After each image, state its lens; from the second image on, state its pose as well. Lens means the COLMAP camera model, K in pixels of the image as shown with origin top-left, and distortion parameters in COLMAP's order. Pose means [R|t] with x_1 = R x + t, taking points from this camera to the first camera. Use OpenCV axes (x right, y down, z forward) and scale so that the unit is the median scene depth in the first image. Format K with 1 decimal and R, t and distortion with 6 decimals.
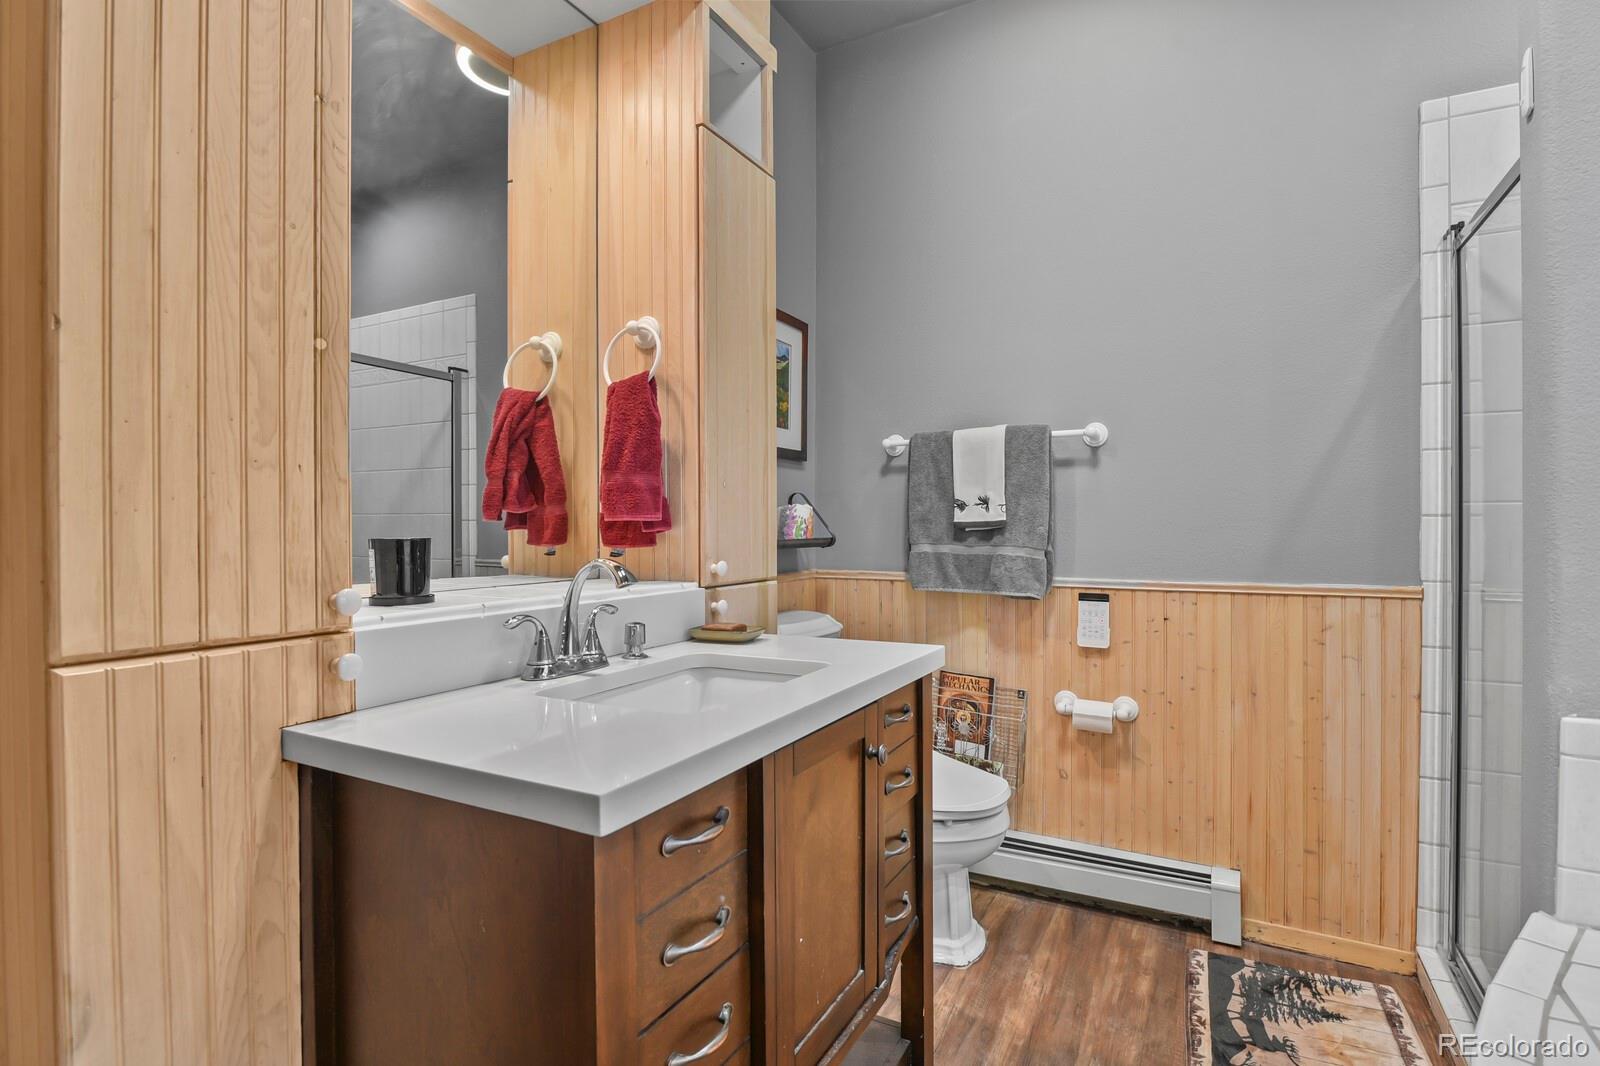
lens RADIAL K [[775.1, 0, 810.7], [0, 775.1, 532.6], [0, 0, 1]] dist [-0.008801, -0.005118]
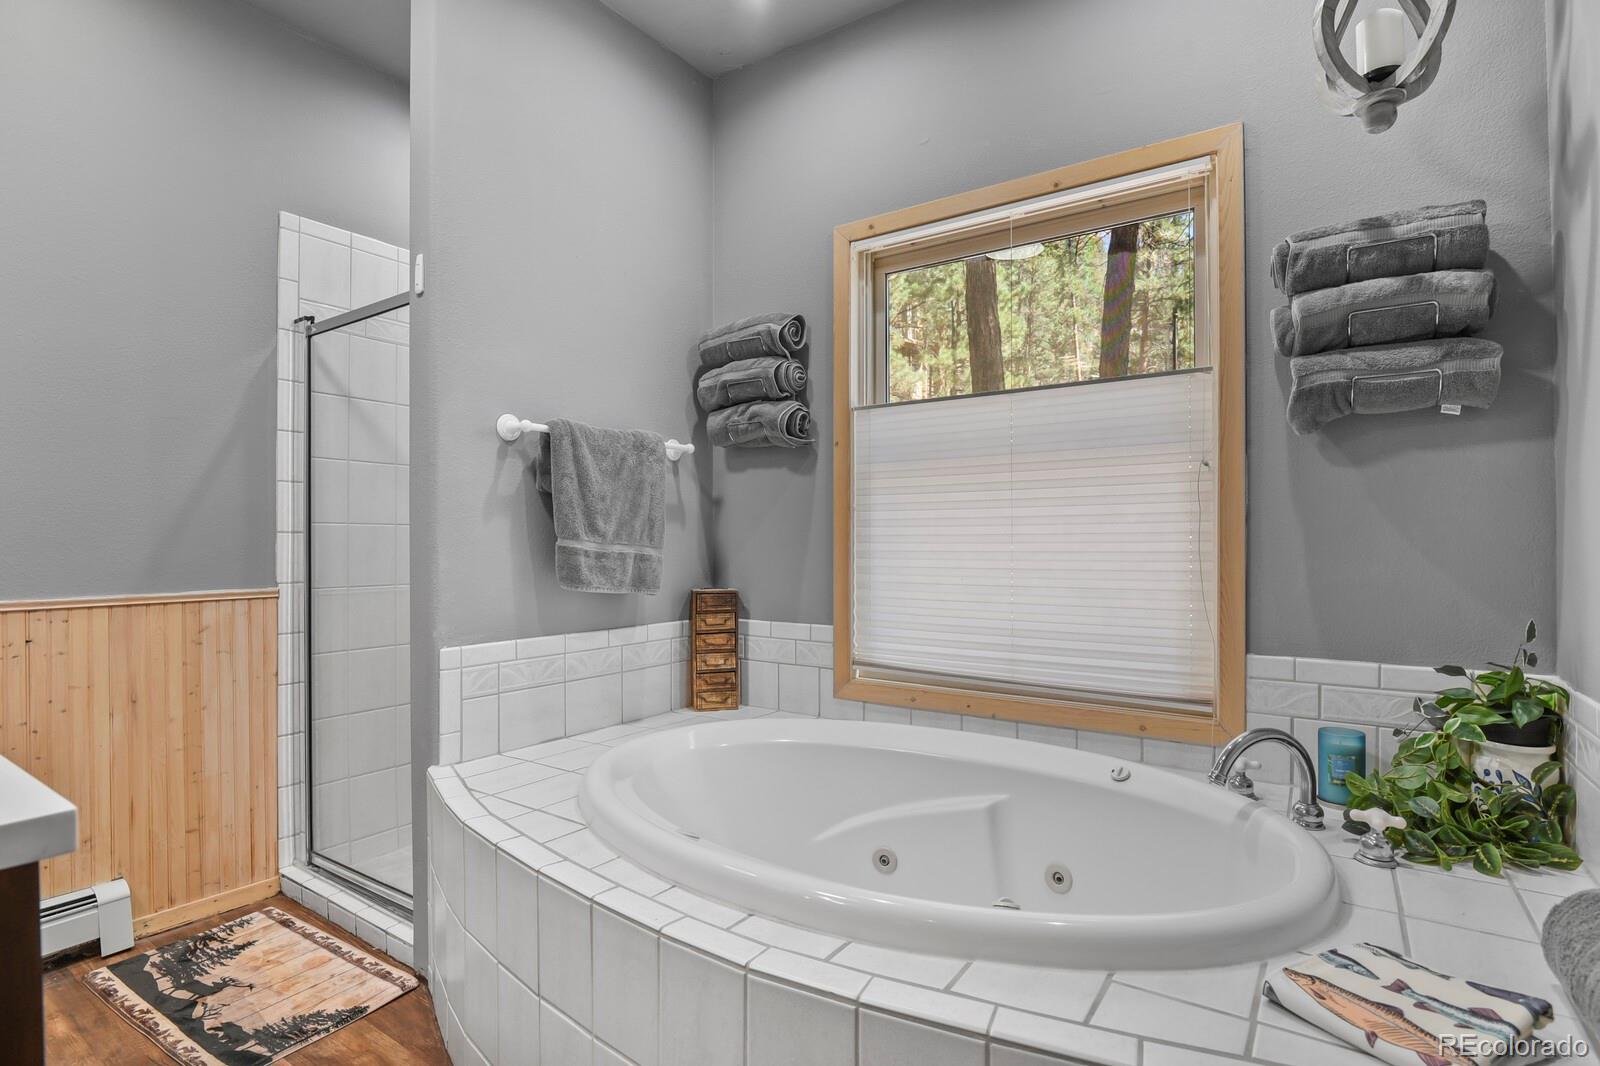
lens RADIAL K [[775.1, 0, 810.7], [0, 775.1, 532.6], [0, 0, 1]] dist [-0.008801, -0.005118]
pose [[0.095290, 0.014044, 0.995350, -0.399854], [0.007658, 0.999861, -0.014841, 0.004385], [-0.995420, 0.009037, 0.095169, -0.007483]]
